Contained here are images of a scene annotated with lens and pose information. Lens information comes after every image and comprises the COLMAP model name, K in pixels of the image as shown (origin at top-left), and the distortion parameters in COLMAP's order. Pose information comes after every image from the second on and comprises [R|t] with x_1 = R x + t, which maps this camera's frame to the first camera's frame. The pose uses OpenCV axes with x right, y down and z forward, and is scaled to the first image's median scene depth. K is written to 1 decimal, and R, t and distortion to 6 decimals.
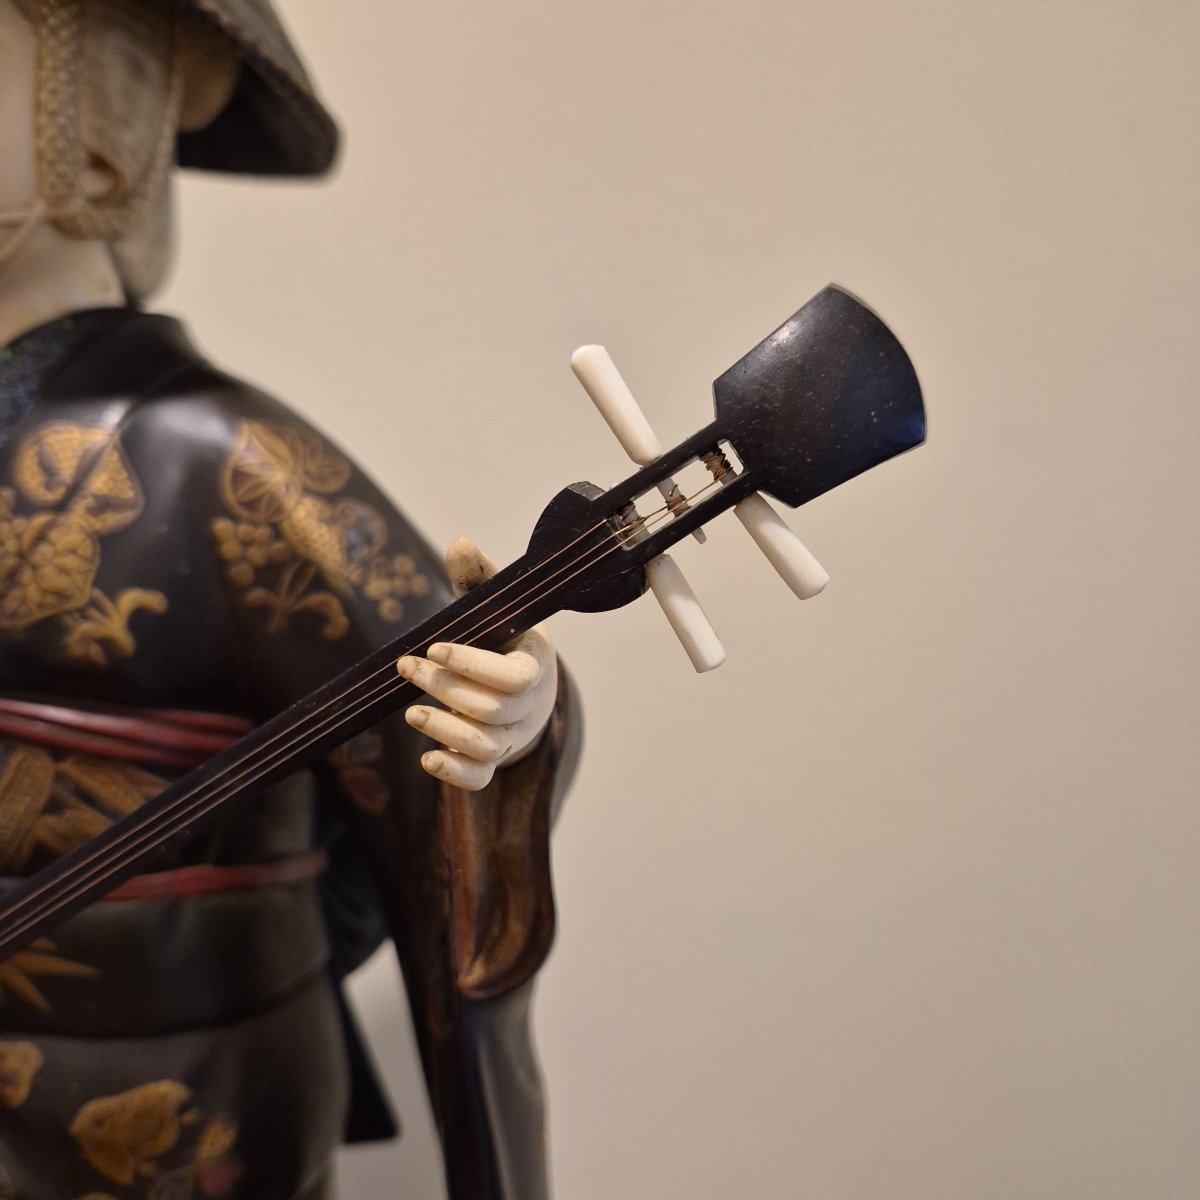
lens RADIAL K [[1185.5, 0, 602.8], [0, 1185.5, 597.4], [0, 0, 1]] dist [-0.010018, 0.000000]
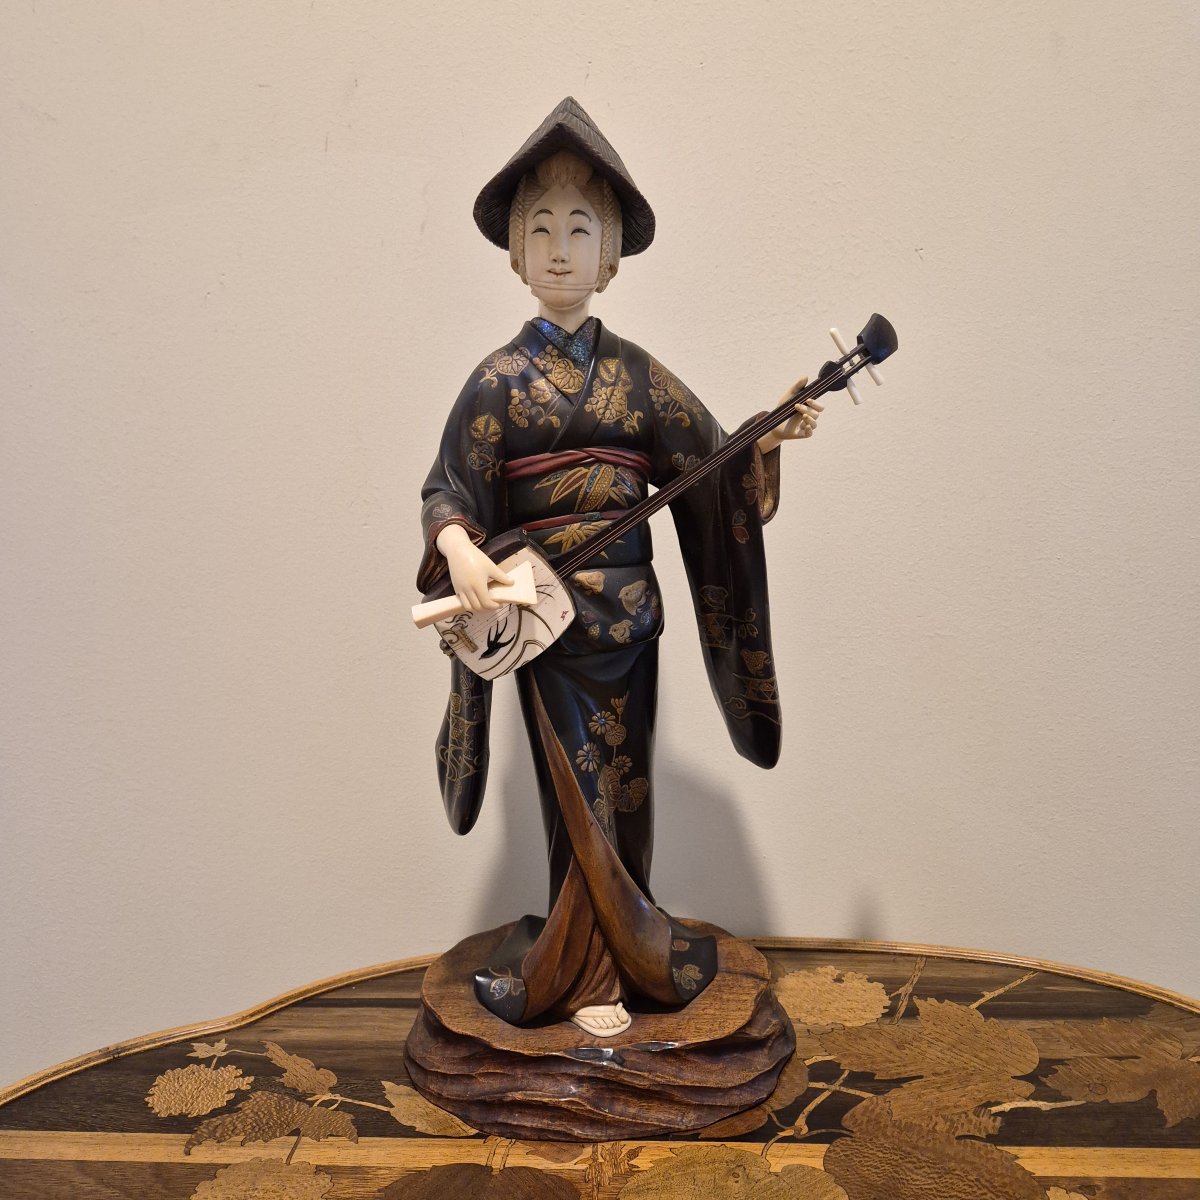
lens RADIAL K [[1185.5, 0, 594.9], [0, 1185.5, 602.5], [0, 0, 1]] dist [-0.010018, 0.000000]
pose [[0.905975, -0.093990, 0.412764, -1.807163], [0.093928, 0.995368, 0.020491, 0.415532], [-0.412778, 0.020206, 0.910607, -1.752623]]
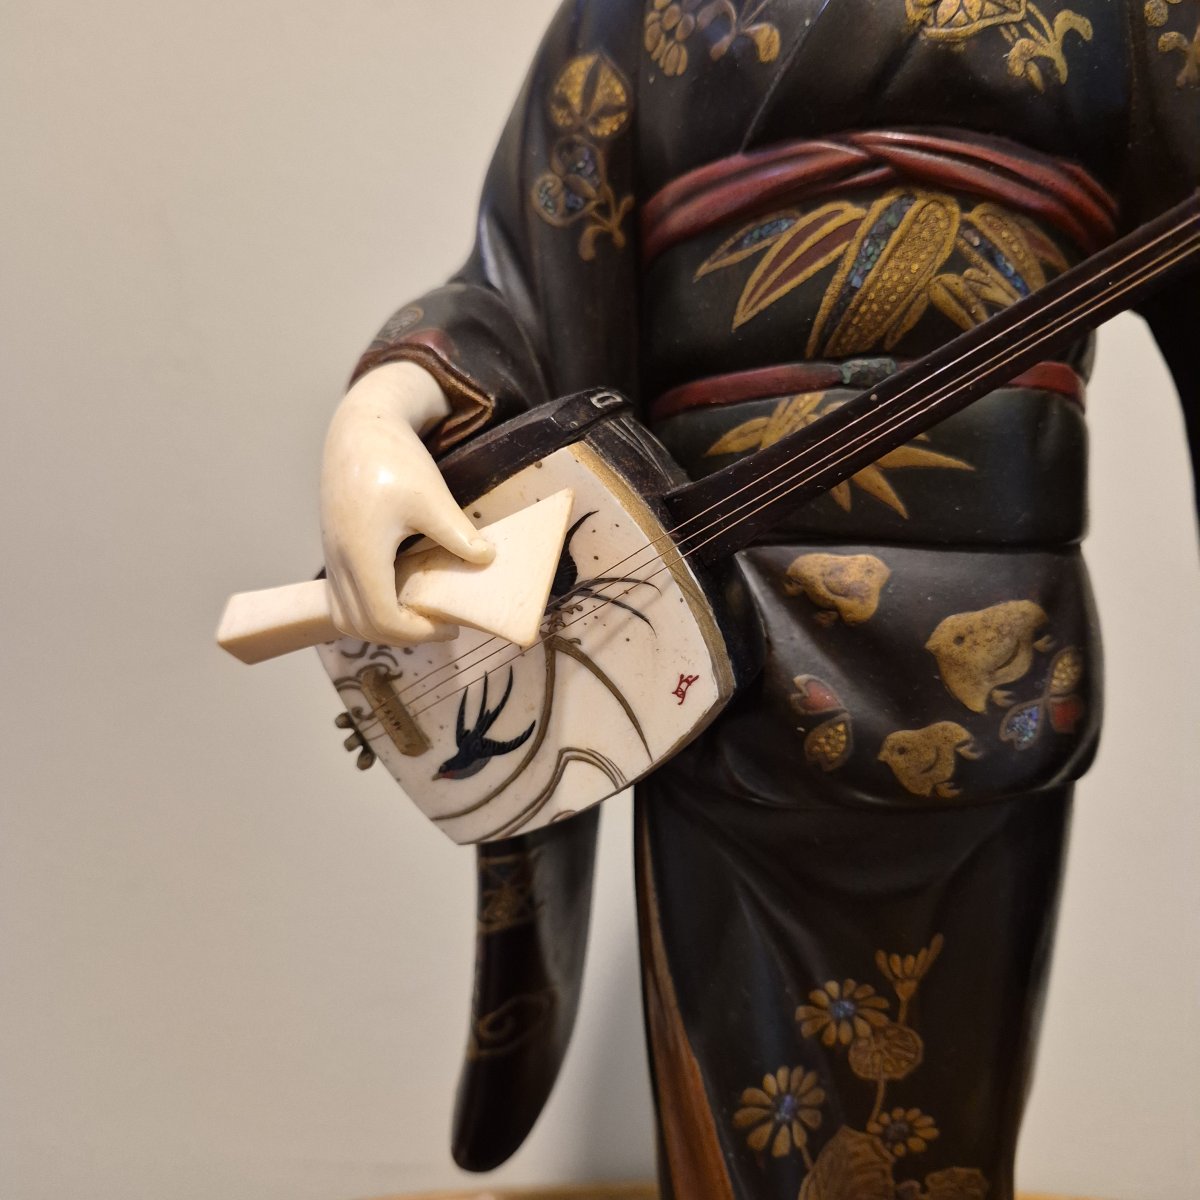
lens RADIAL K [[1185.5, 0, 590.0], [0, 1185.5, 604.9], [0, 0, 1]] dist [-0.010018, 0.000000]
pose [[0.999317, 0.023386, -0.028628, -0.712217], [-0.022326, 0.999073, 0.036811, 0.409667], [0.029462, -0.036147, 0.998912, 0.097087]]
